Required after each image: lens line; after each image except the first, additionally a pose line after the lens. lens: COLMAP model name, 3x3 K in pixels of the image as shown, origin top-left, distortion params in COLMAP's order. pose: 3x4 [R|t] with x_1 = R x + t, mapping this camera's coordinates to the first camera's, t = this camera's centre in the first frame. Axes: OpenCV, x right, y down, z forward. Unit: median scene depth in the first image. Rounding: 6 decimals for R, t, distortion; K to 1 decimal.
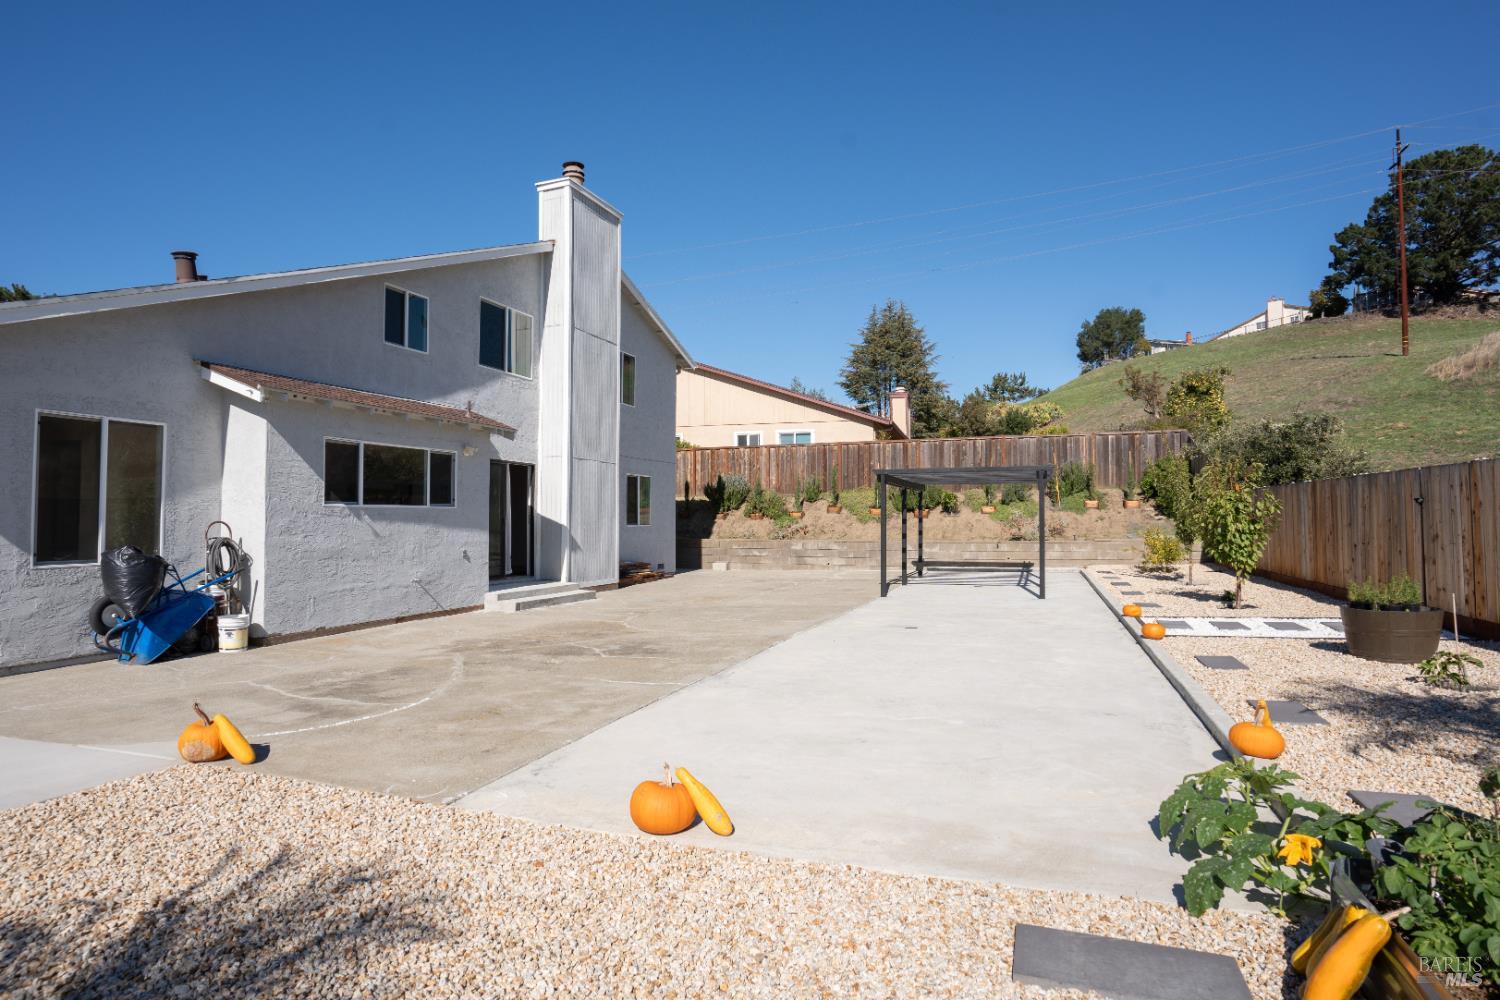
lens RADIAL K [[765.6, 0, 742.6], [0, 765.6, 497.3], [0, 0, 1]] dist [-0.070234, 0.026711]
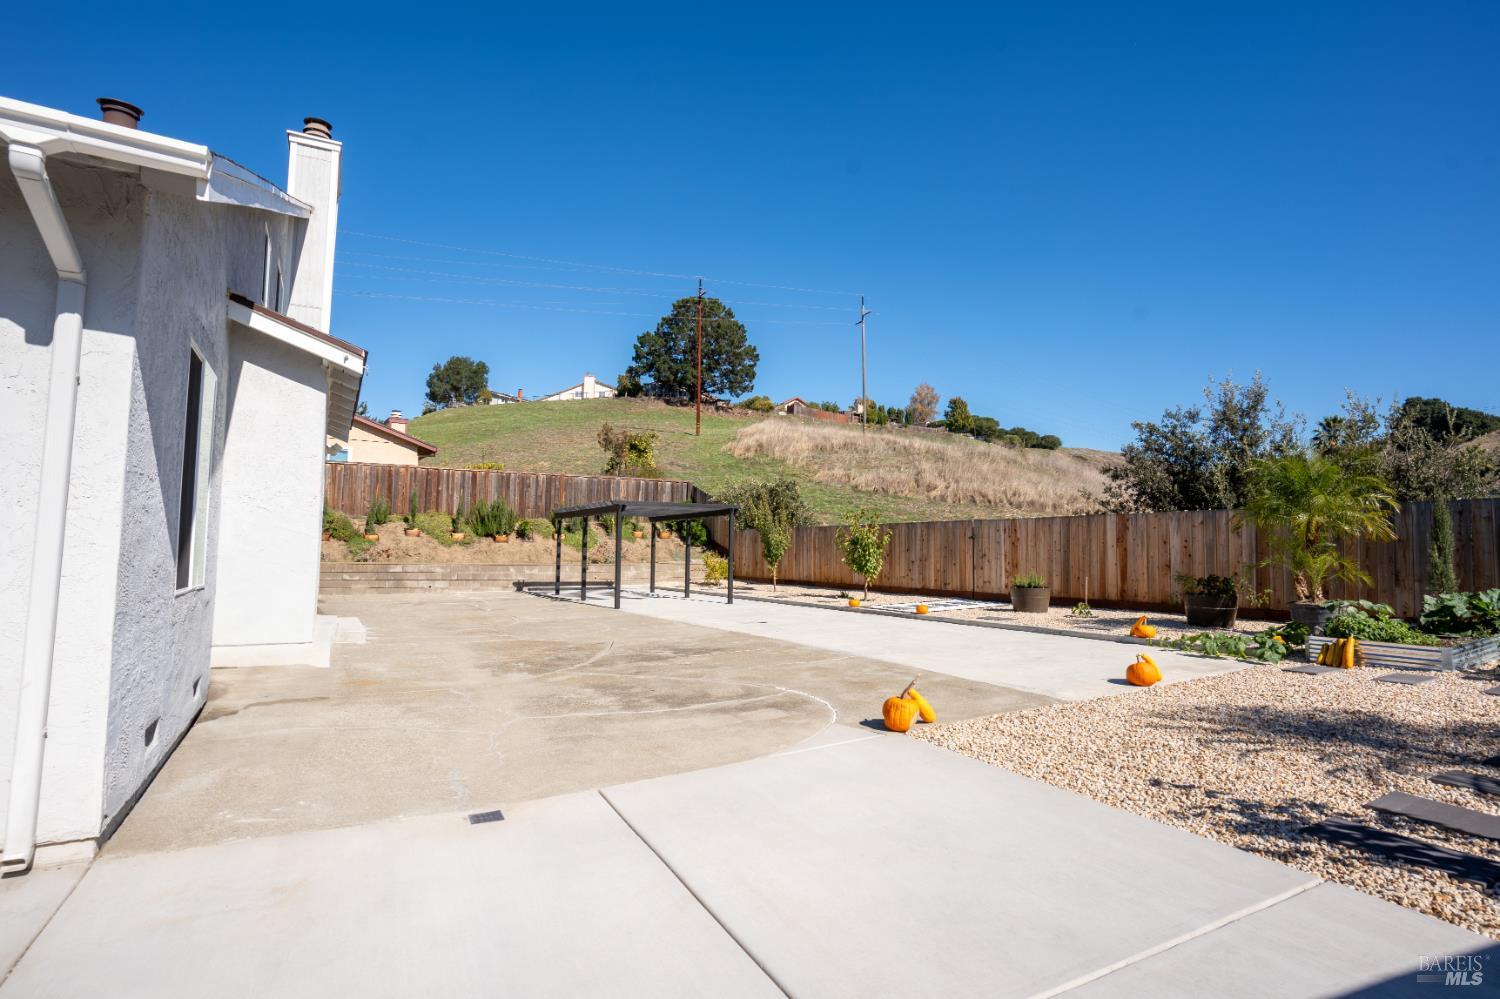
lens RADIAL K [[717.8, 0, 756.9], [0, 717.8, 505.9], [0, 0, 1]] dist [-0.050144, 0.019678]
pose [[0.660887, 0.057414, 0.748286, -0.370121], [-0.033828, 0.998335, -0.046723, 0.012605], [-0.749723, 0.005566, 0.661729, 0.077138]]
